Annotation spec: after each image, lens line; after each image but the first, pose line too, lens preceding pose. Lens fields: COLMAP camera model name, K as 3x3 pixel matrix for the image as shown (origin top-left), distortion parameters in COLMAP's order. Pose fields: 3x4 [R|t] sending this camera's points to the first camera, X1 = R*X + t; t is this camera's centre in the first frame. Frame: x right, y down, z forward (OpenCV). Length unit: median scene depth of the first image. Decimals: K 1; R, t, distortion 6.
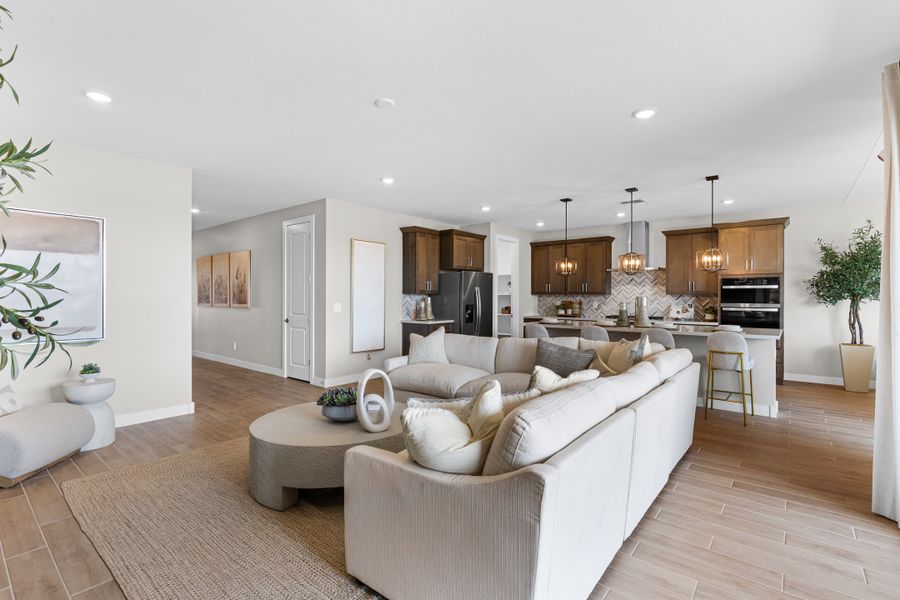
lens RADIAL K [[417.6, 0, 454.5], [0, 417.6, 298.1], [0, 0, 1]] dist [-0.004599, -0.000422]
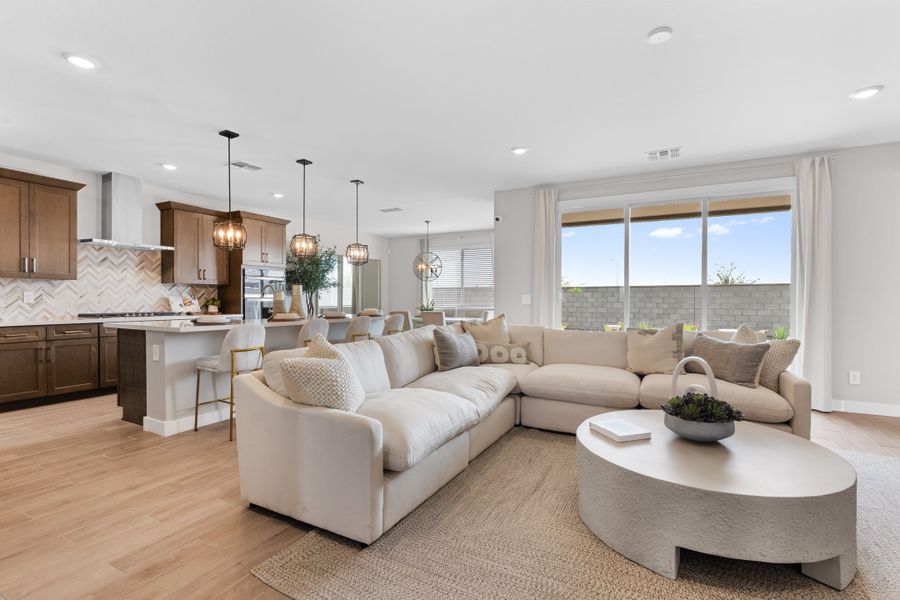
lens RADIAL K [[415.4, 0, 453.2], [0, 415.4, 303.2], [0, 0, 1]] dist [-0.003194, 0.000419]
pose [[-0.199891, -0.013607, 0.979724, -0.370302], [-0.001728, 0.999907, 0.013535, 0.018009], [-0.979817, 0.001012, -0.199896, 0.651001]]
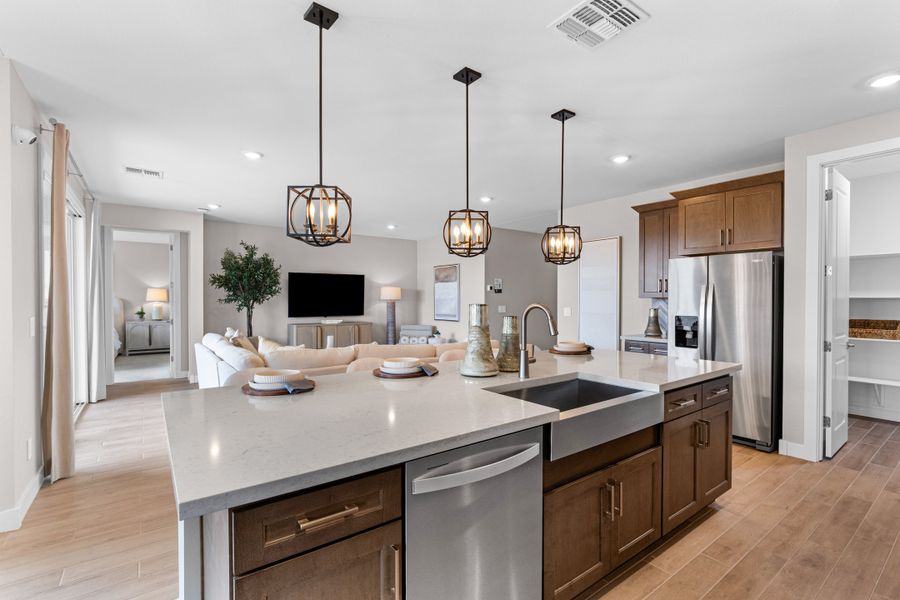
lens RADIAL K [[415.4, 0, 453.2], [0, 415.4, 303.2], [0, 0, 1]] dist [-0.003194, 0.000419]
pose [[-0.242724, 0.006667, -0.970073, 0.663847], [-0.002808, 0.999967, 0.007575, -0.005006], [0.970091, 0.004562, -0.242697, 0.823900]]
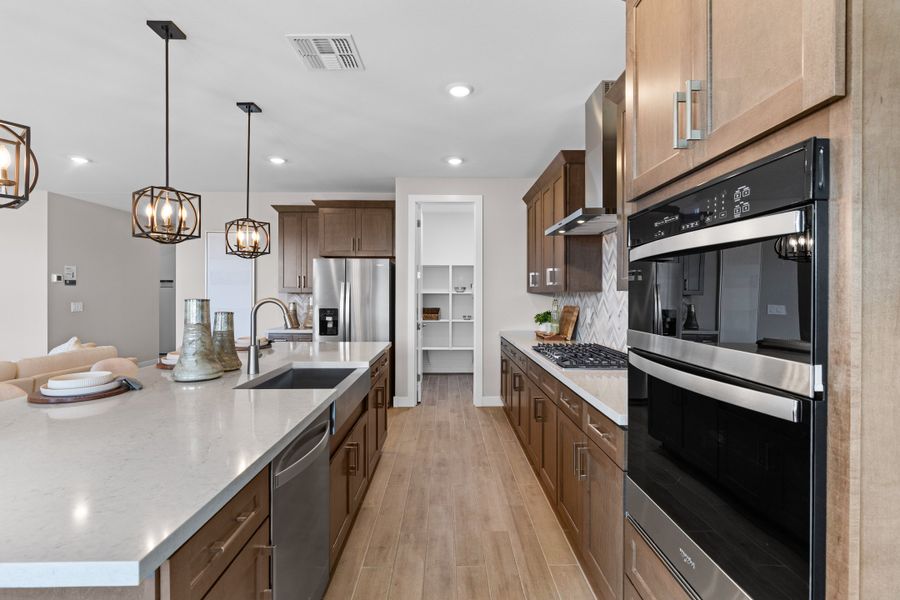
lens RADIAL K [[423.4, 0, 454.2], [0, 423.4, 295.7], [0, 0, 1]] dist [-0.001999, -0.000256]
pose [[0.645106, 0.000766, -0.764092, 0.682769], [-0.002114, 0.999997, -0.000782, -0.004473], [0.764090, 0.002119, 0.645106, 0.712104]]
